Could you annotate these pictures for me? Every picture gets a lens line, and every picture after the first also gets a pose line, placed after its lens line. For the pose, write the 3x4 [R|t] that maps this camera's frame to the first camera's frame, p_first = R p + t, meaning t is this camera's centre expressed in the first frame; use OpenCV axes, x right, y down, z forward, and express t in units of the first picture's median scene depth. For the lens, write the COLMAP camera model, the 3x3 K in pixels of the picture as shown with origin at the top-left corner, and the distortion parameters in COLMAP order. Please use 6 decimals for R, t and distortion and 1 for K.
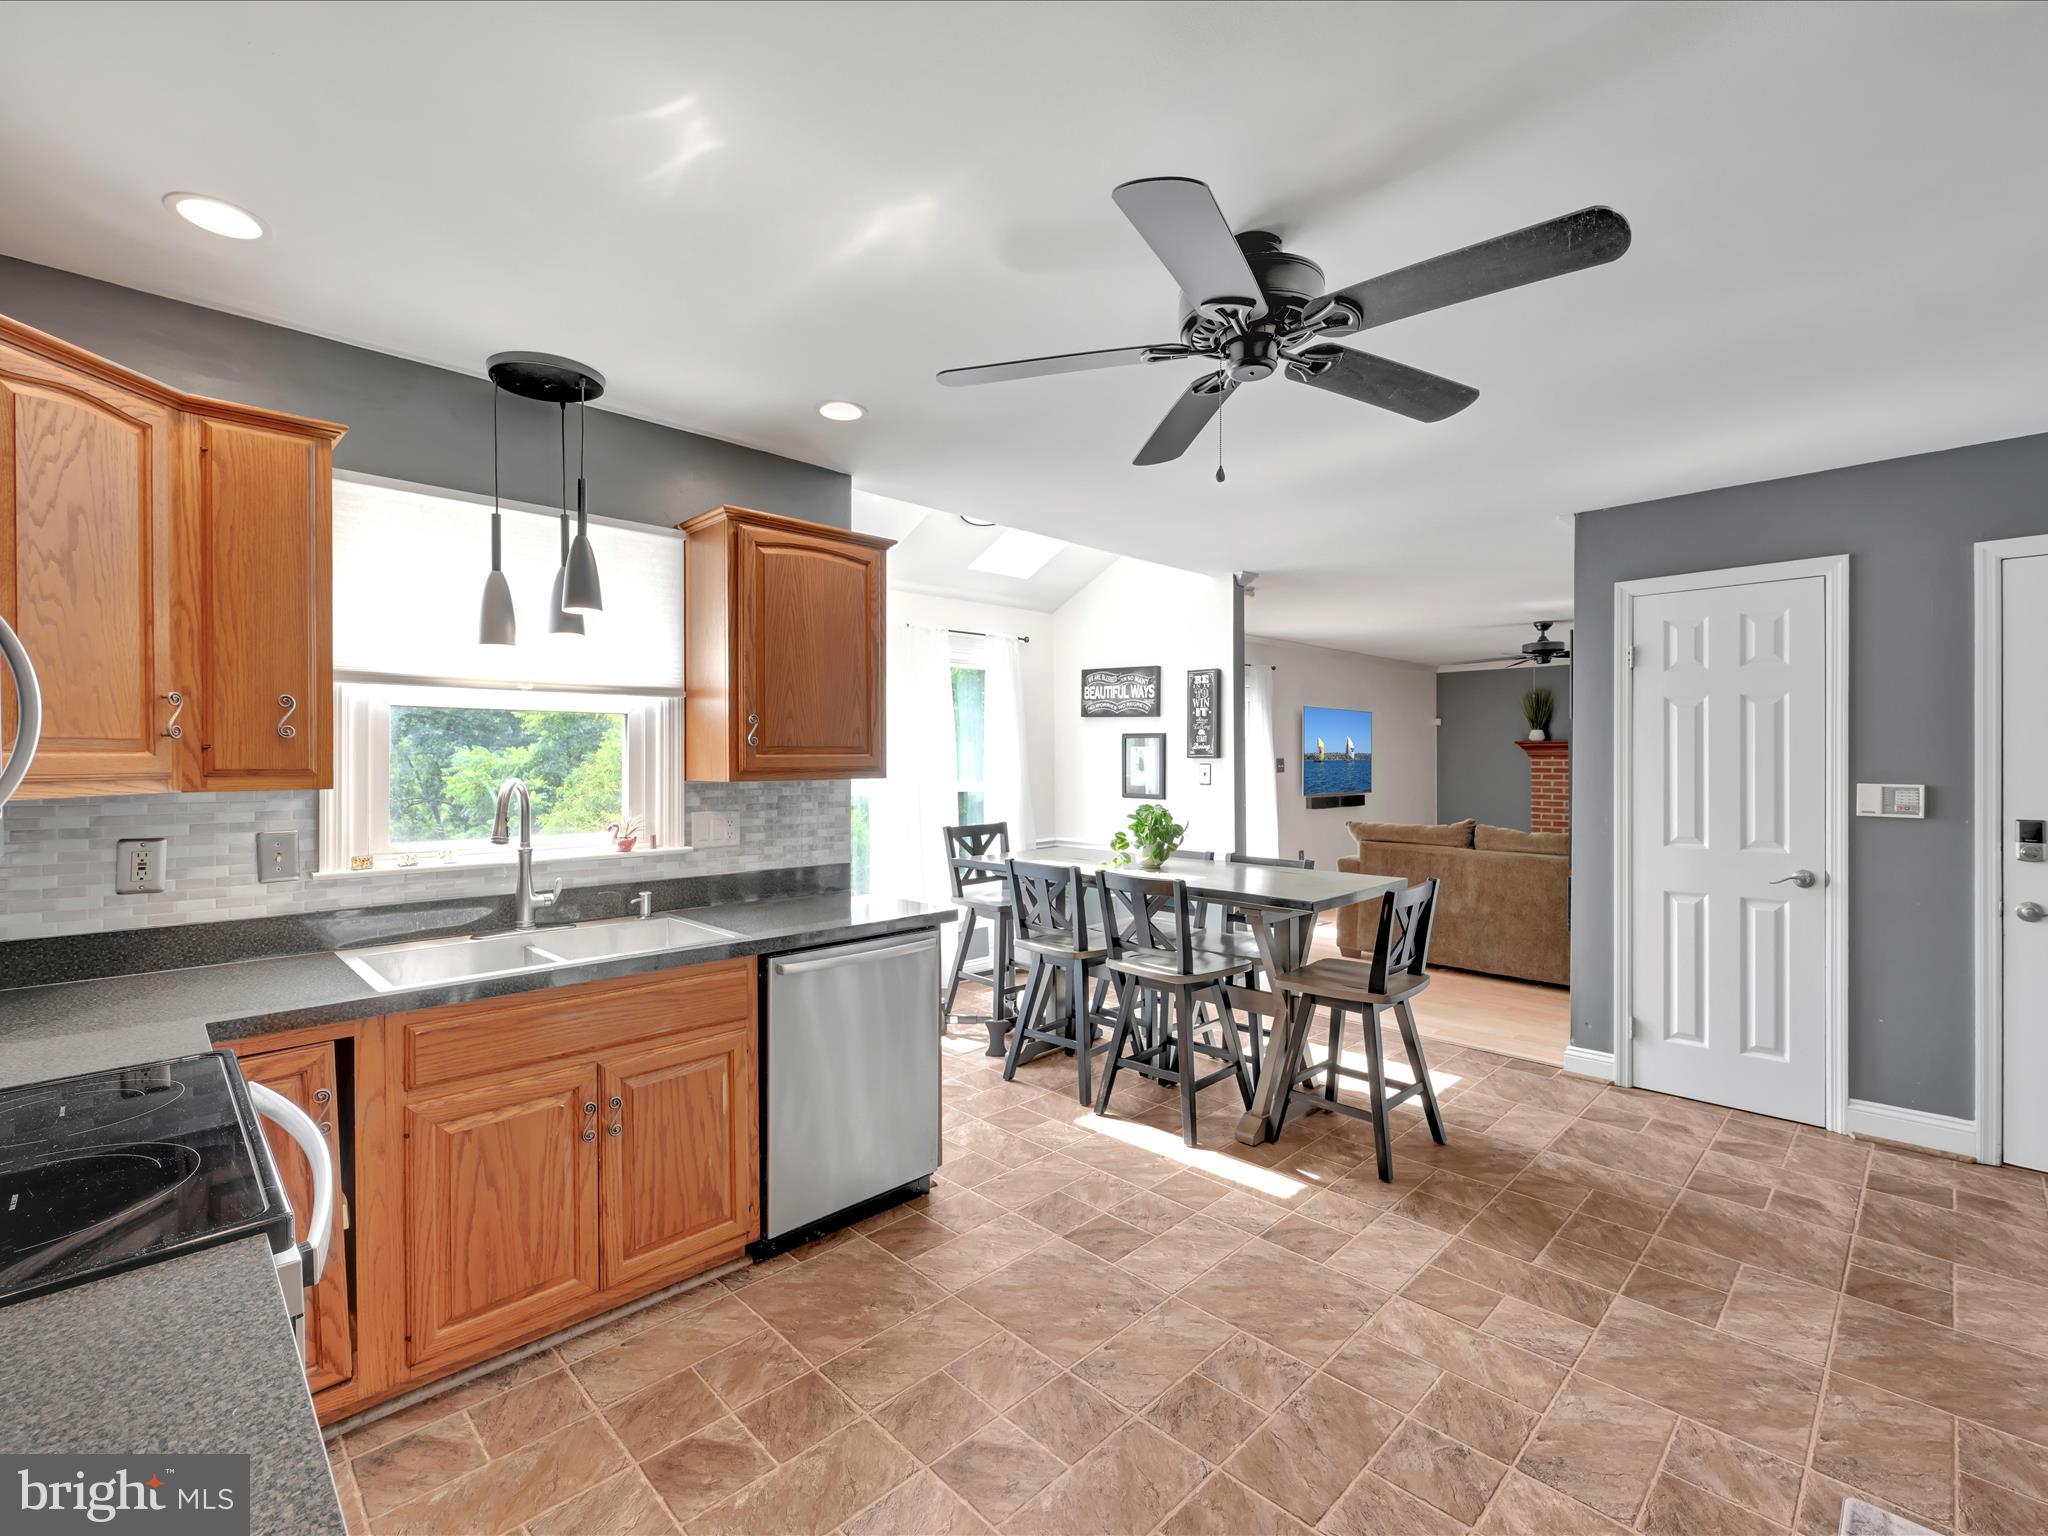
lens RADIAL K [[909.0, 0, 1040.2], [0, 909.0, 759.1], [0, 0, 1]] dist [-0.001057, 0.000335]
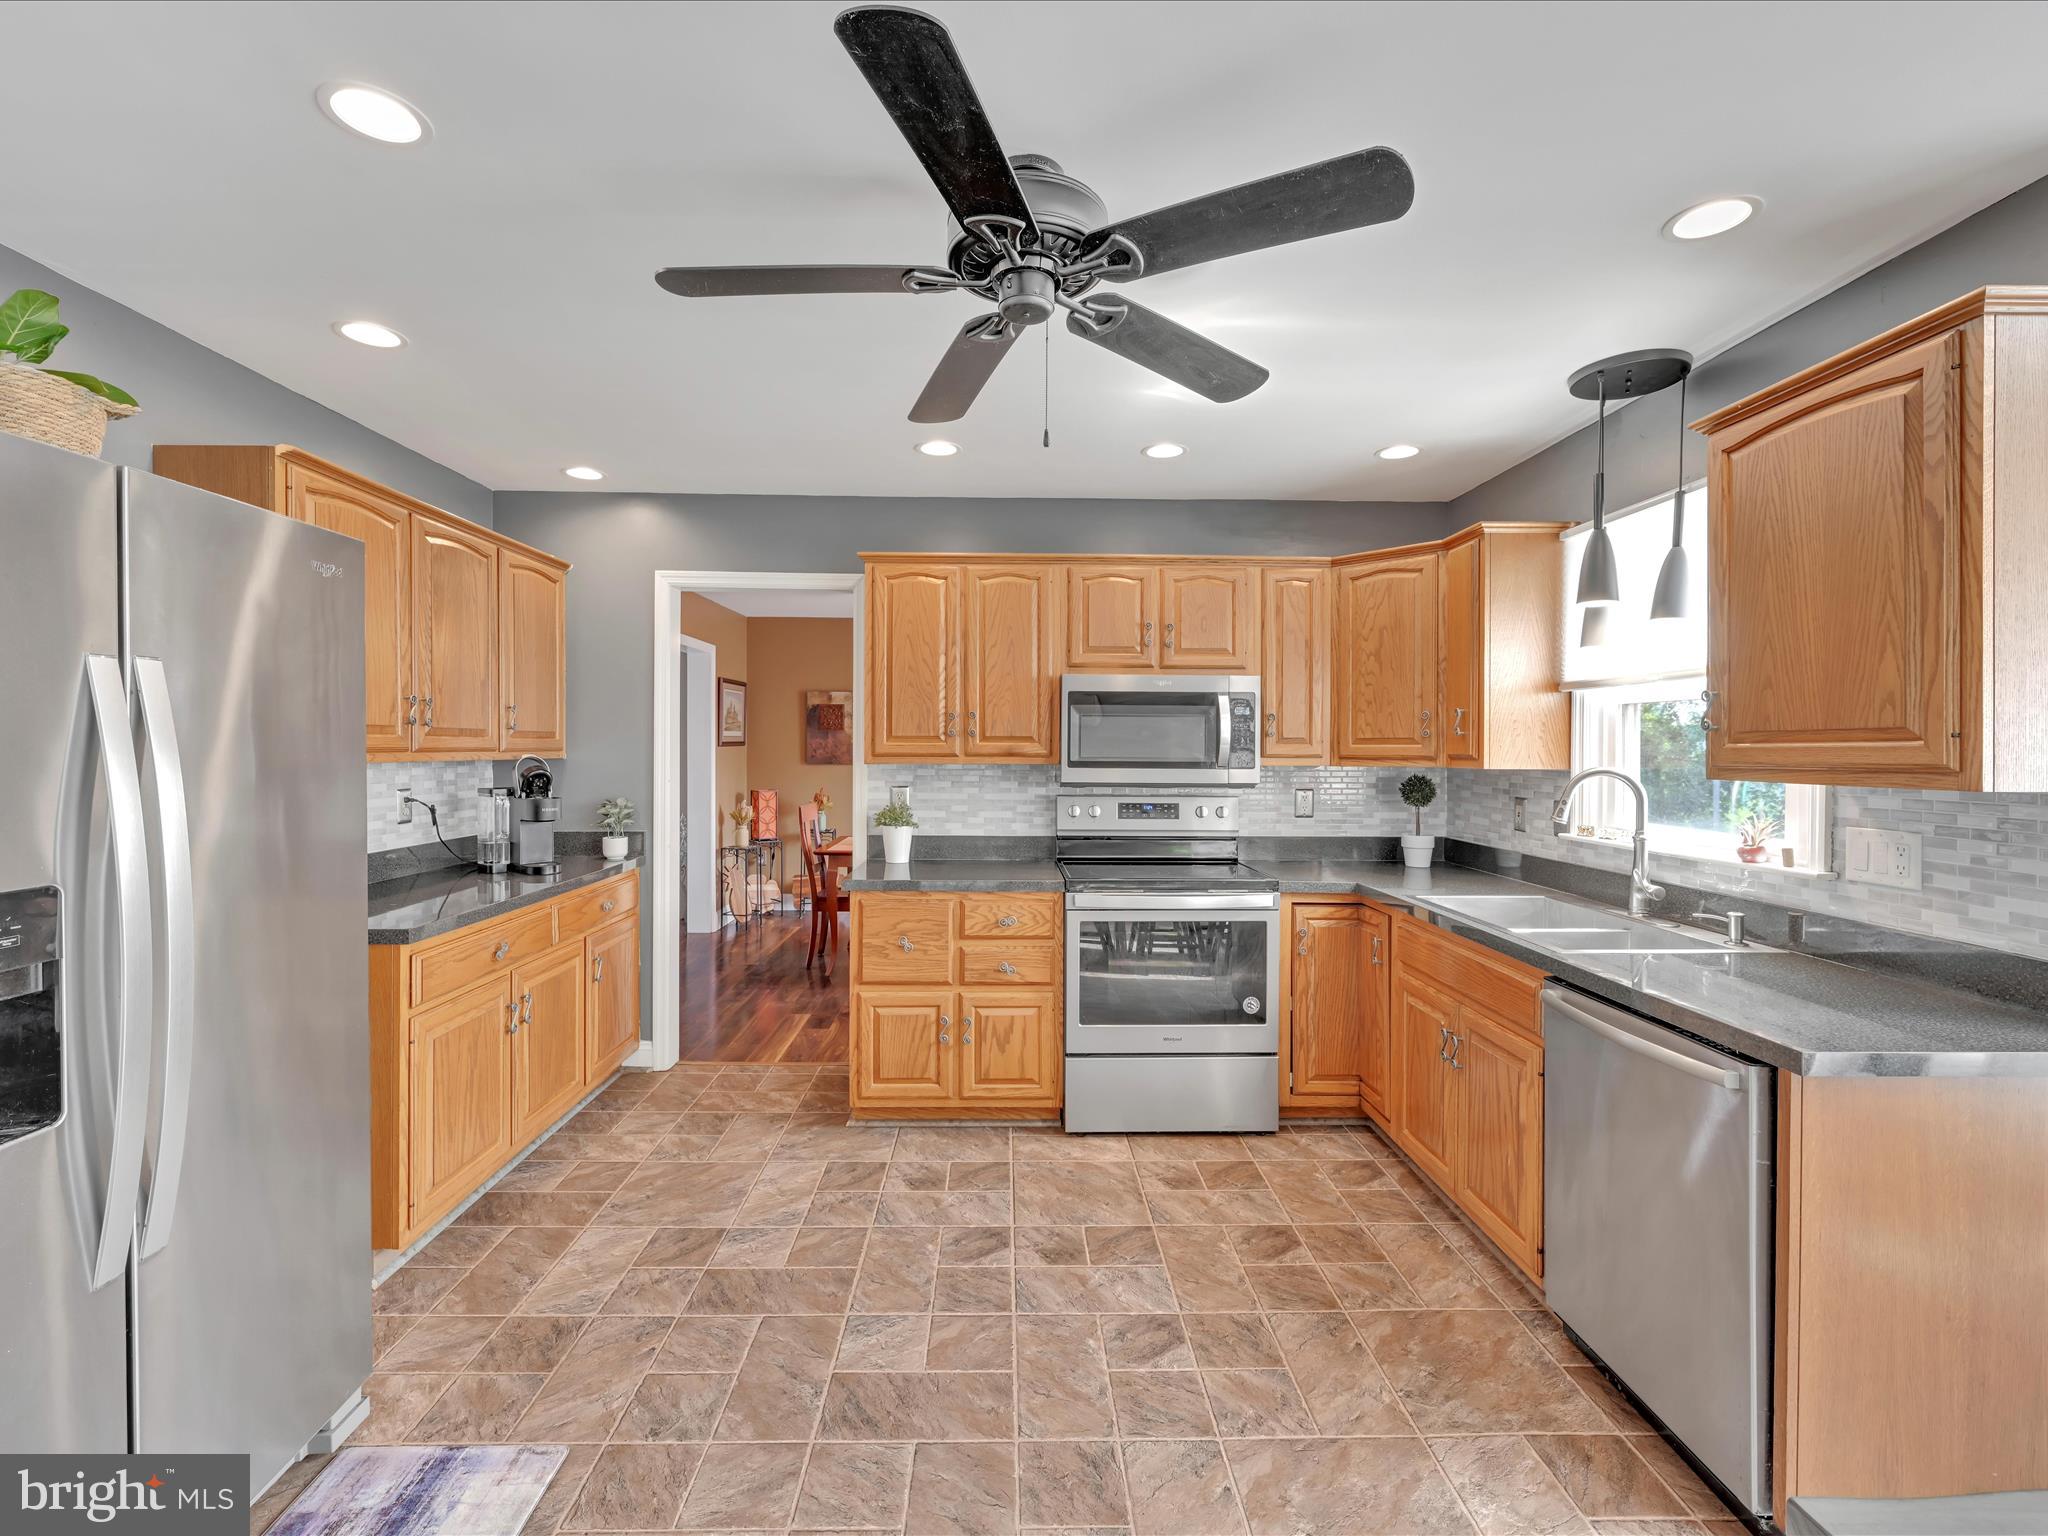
lens RADIAL K [[909.0, 0, 1026.9], [0, 909.0, 755.7], [0, 0, 1]] dist [-0.001057, 0.000335]
pose [[-0.691726, 0.008266, -0.722112, 0.951481], [0.000968, 0.999944, 0.010518, -0.006049], [0.722159, 0.006577, -0.691696, 1.765294]]
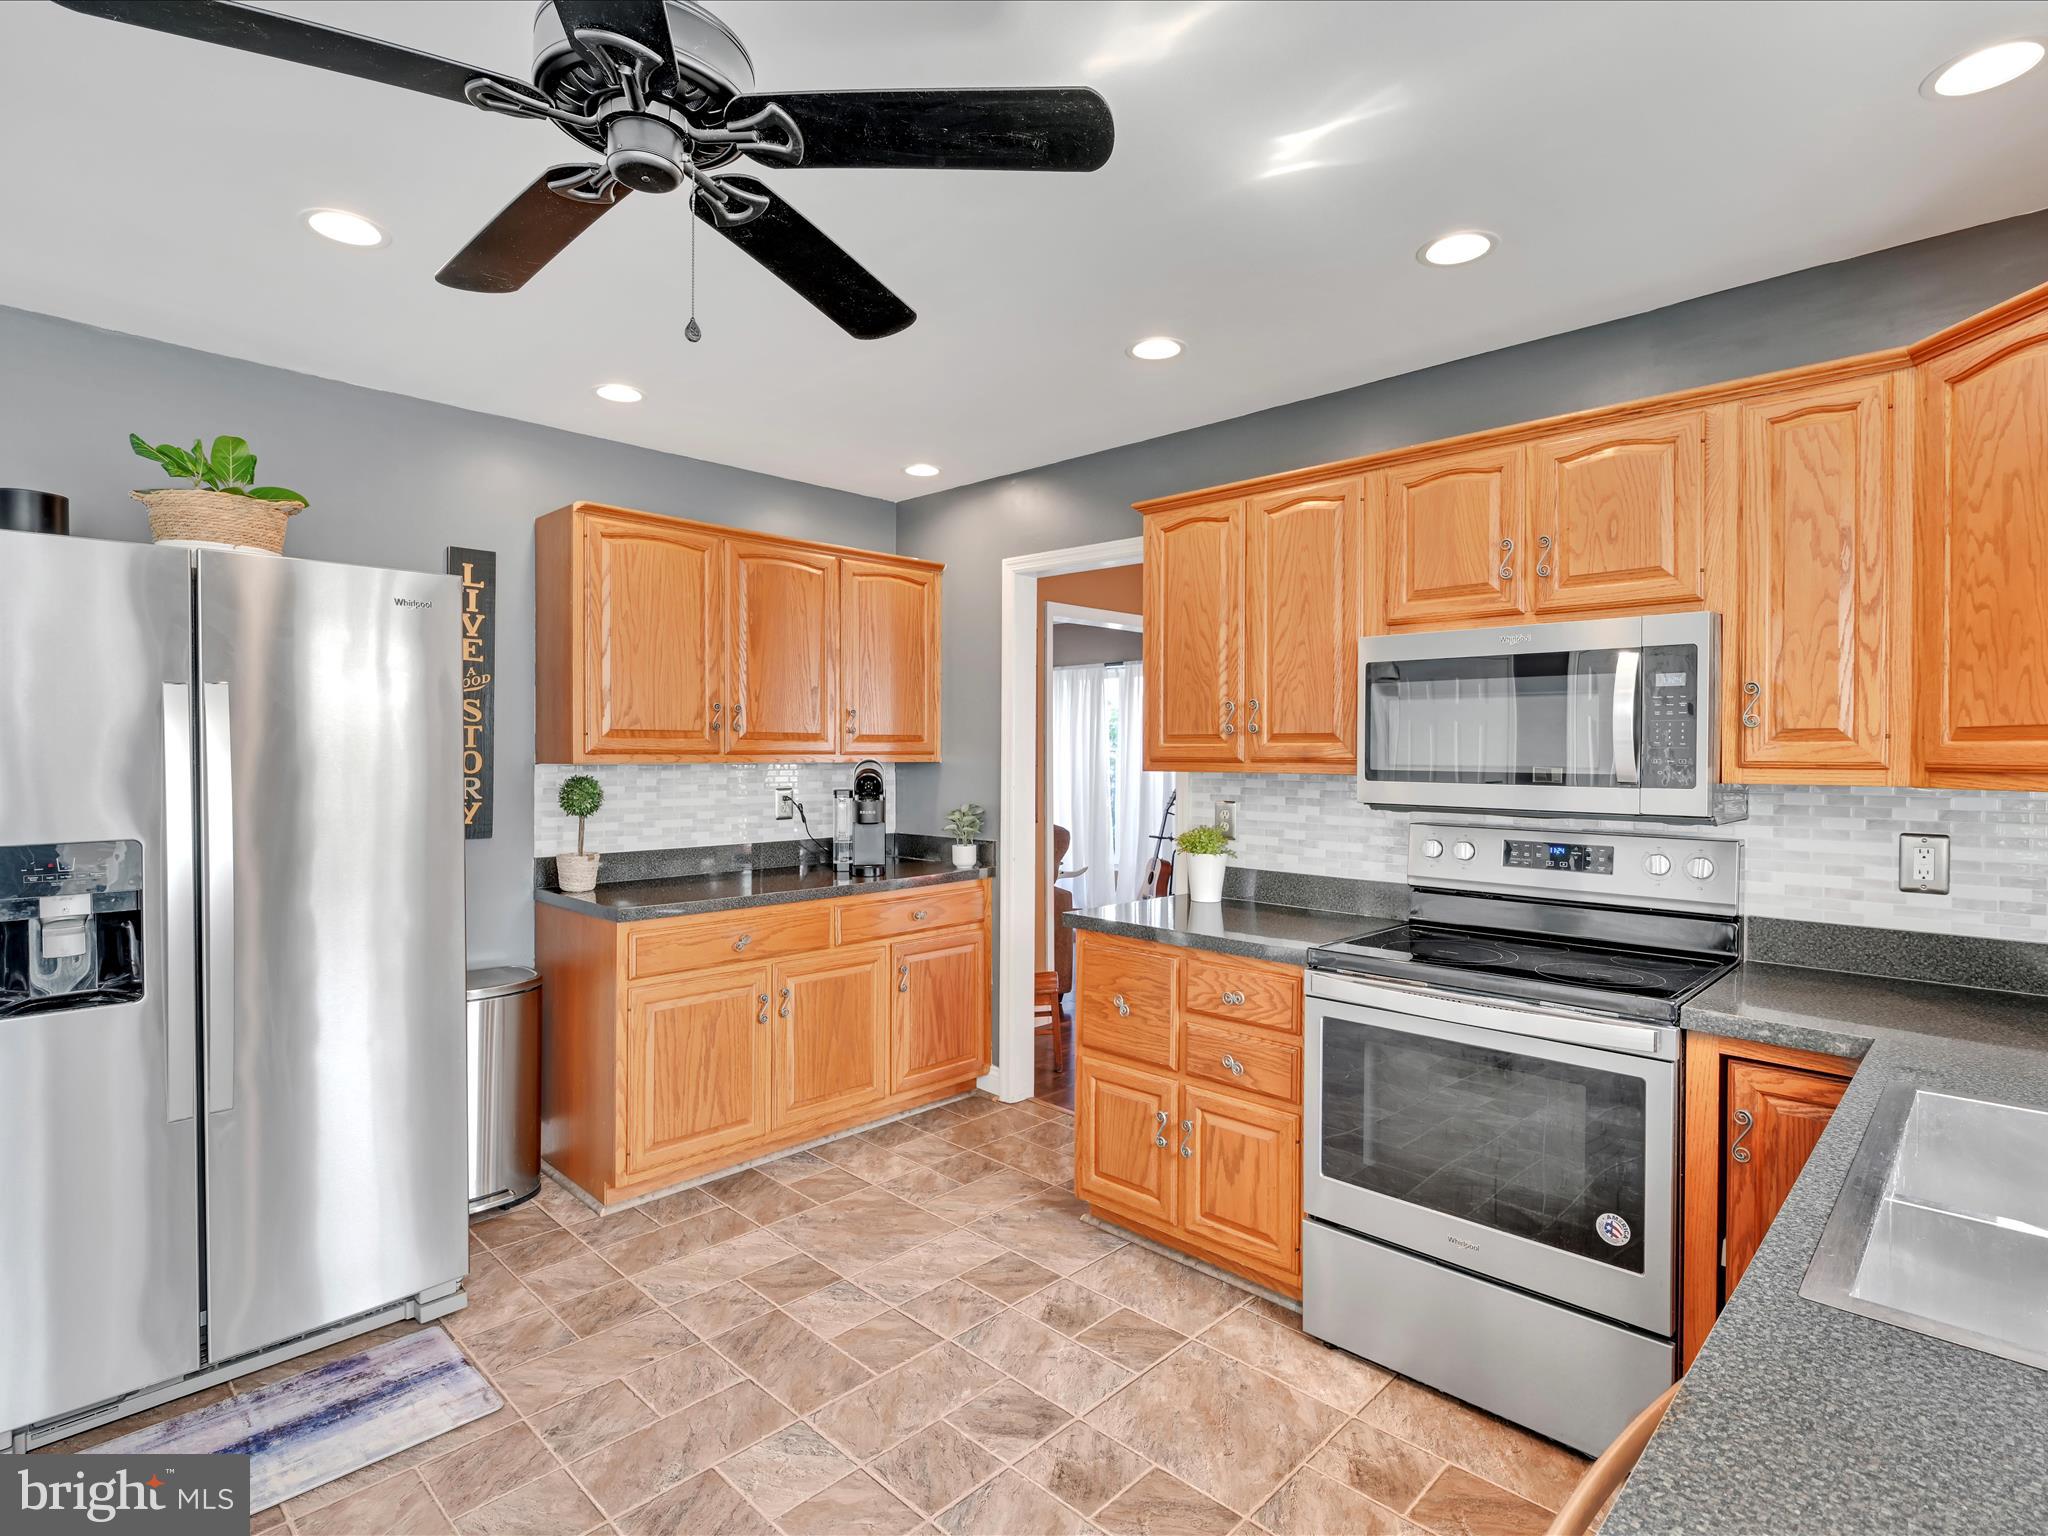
lens RADIAL K [[1057.0, 0, 1024.2], [0, 1057.0, 763.0], [0, 0, 1]] dist [0.000532, -0.000480]
pose [[-0.999935, 0.001077, -0.011354, -0.054494], [0.000978, 0.999962, 0.008716, 0.003009], [0.011363, 0.008705, -0.999898, 1.960585]]
